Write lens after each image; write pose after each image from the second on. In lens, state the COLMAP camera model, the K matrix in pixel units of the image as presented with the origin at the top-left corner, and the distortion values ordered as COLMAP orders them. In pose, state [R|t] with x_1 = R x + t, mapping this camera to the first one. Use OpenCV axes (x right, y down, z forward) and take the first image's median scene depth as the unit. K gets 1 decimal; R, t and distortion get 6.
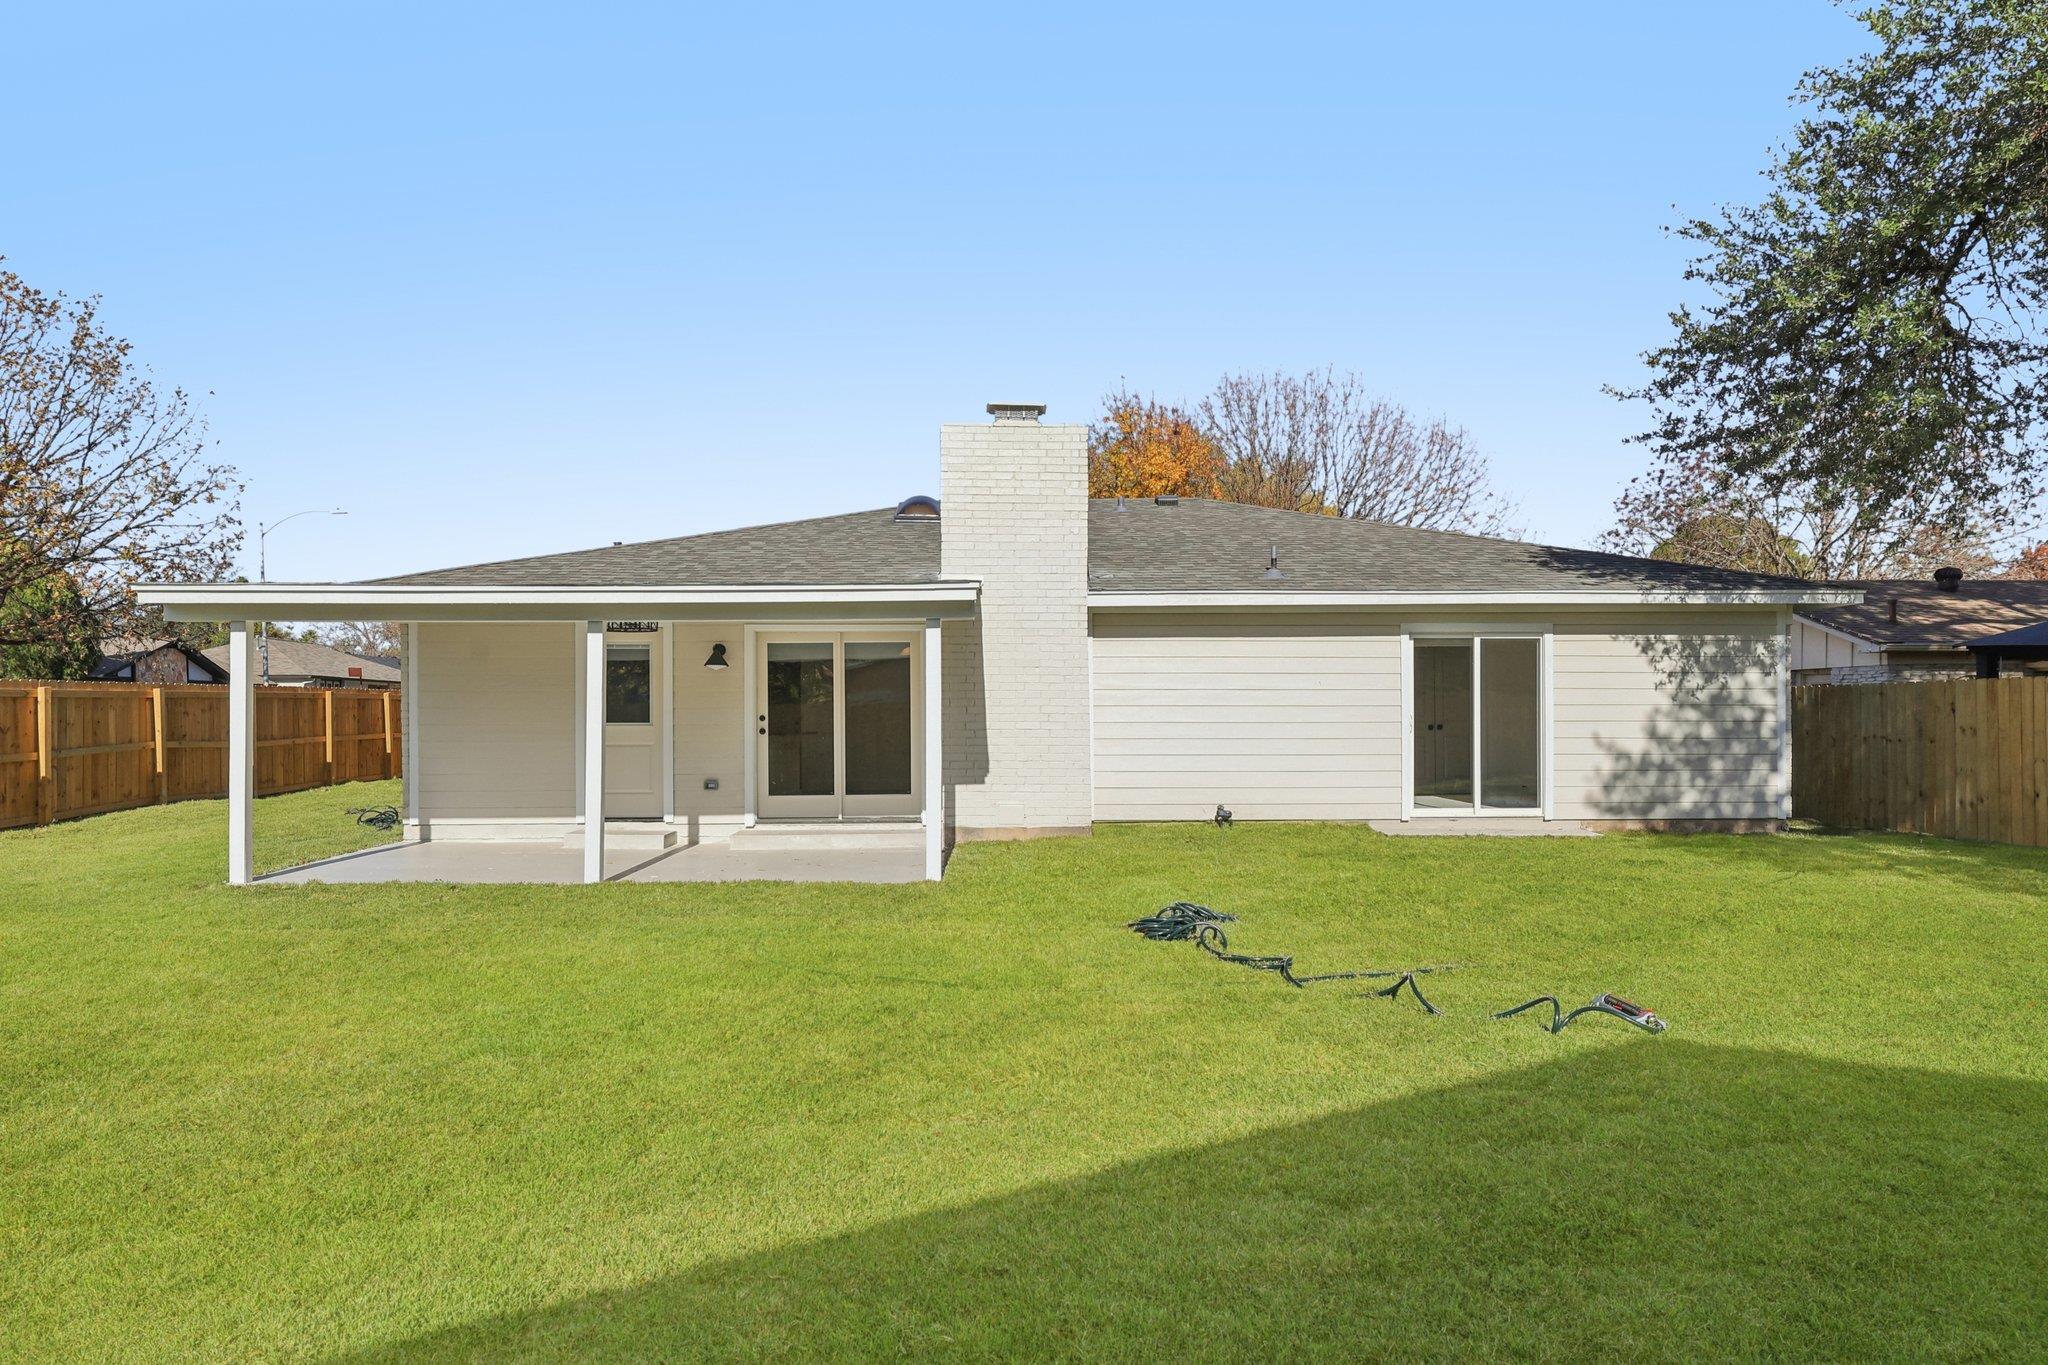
lens RADIAL K [[1215.9, 0, 1019.8], [0, 1215.9, 684.6], [0, 0, 1]] dist [0.016593, 0.000374]
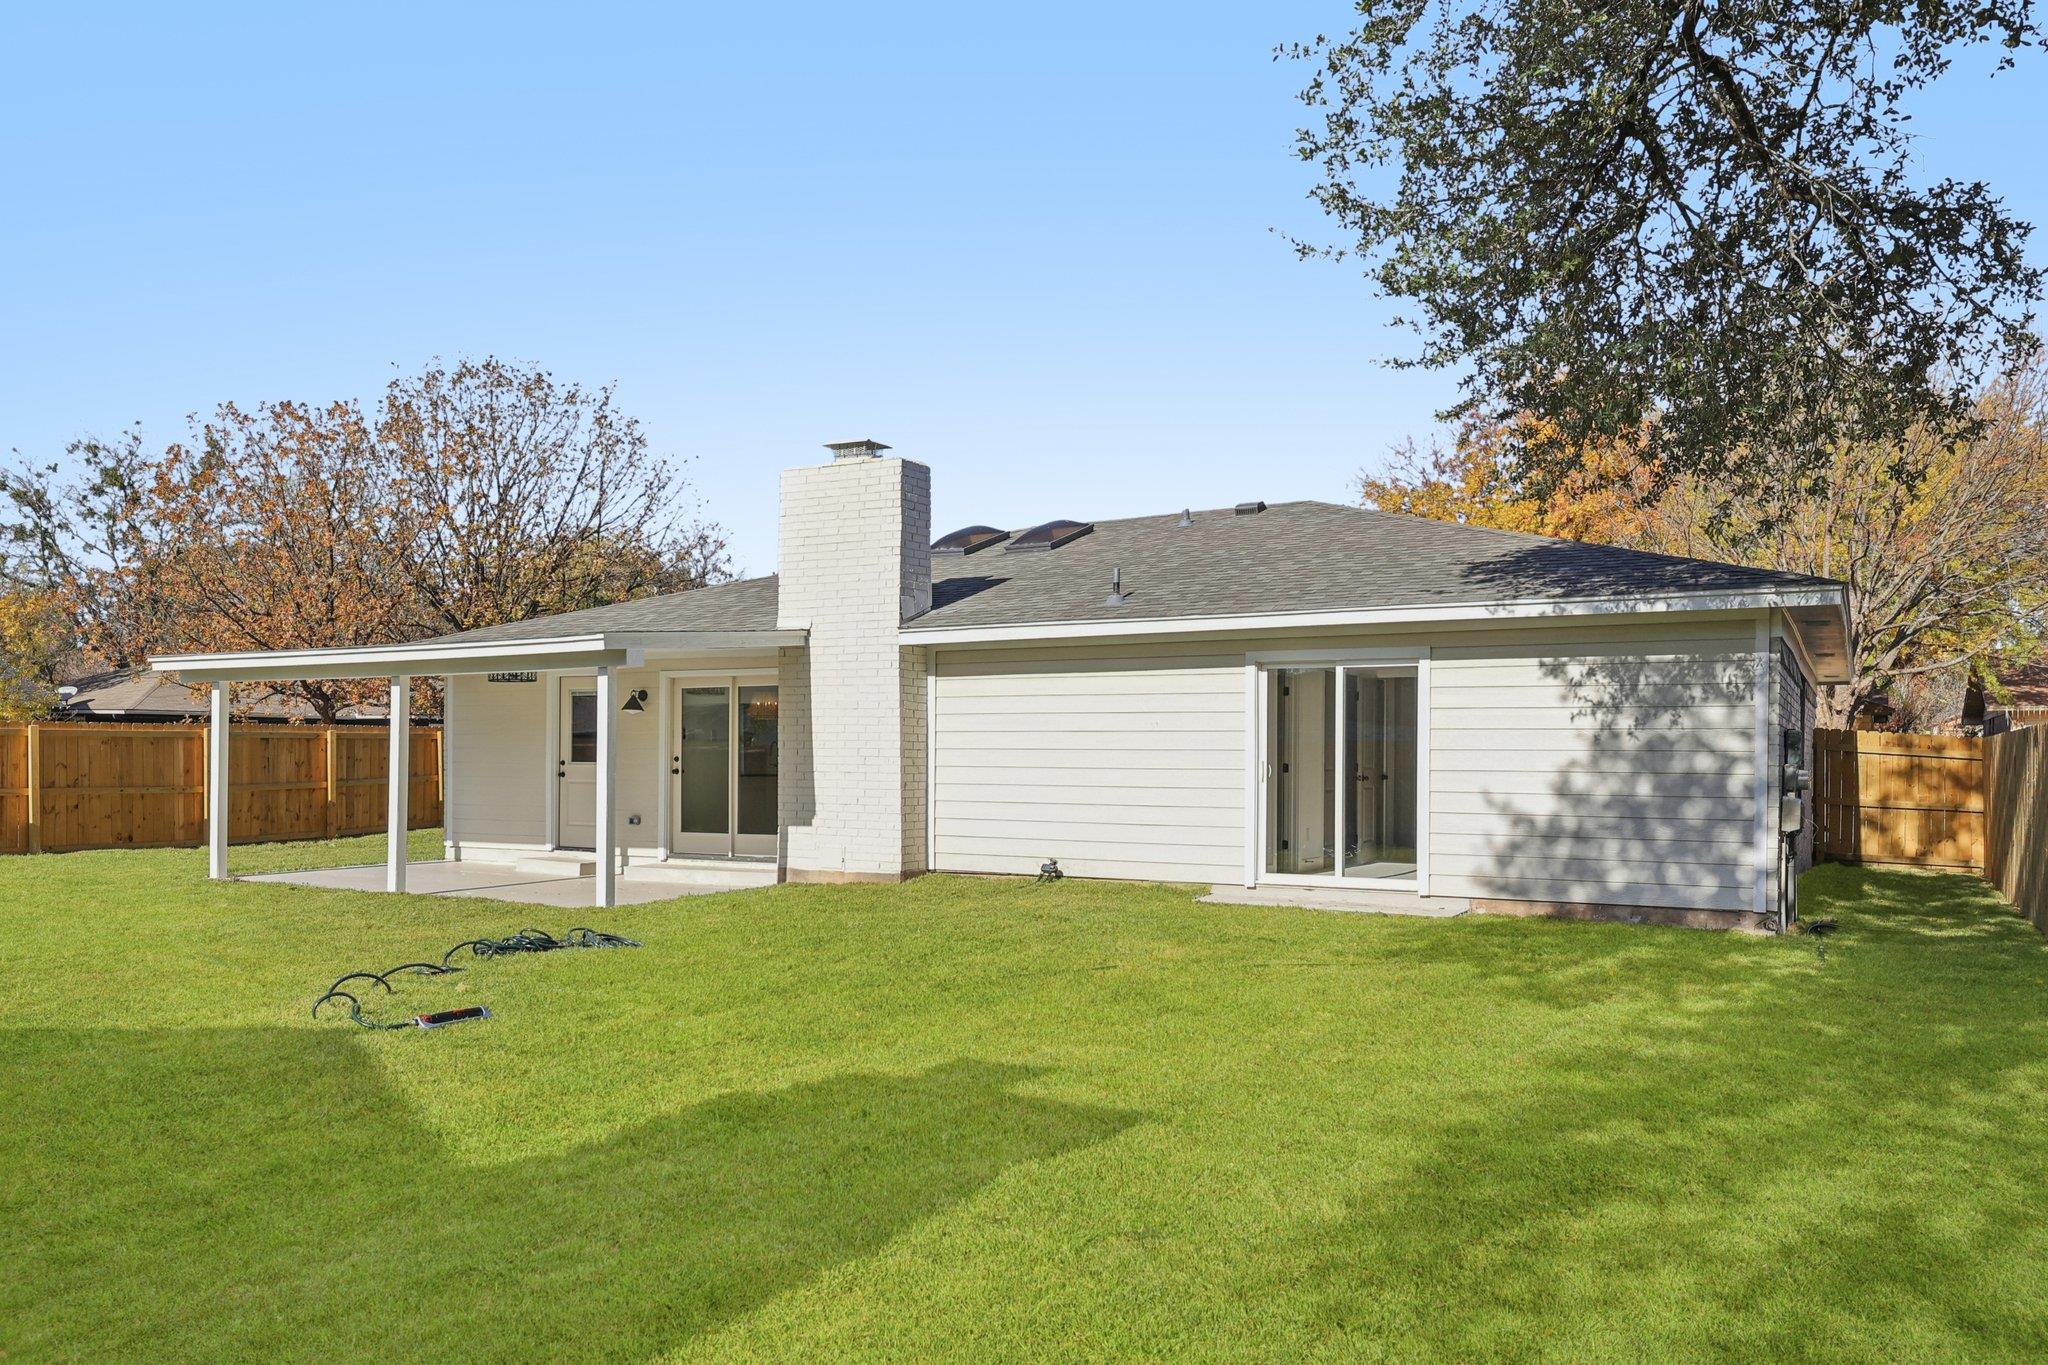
lens RADIAL K [[1505.8, 0, 995.7], [0, 1505.8, 722.3], [0, 0, 1]] dist [0.034923, -0.030371]
pose [[0.852890, -0.004470, -0.522072, 0.711562], [0.003435, 0.999990, -0.002949, 0.000518], [0.522080, 0.000722, 0.852896, 0.022524]]
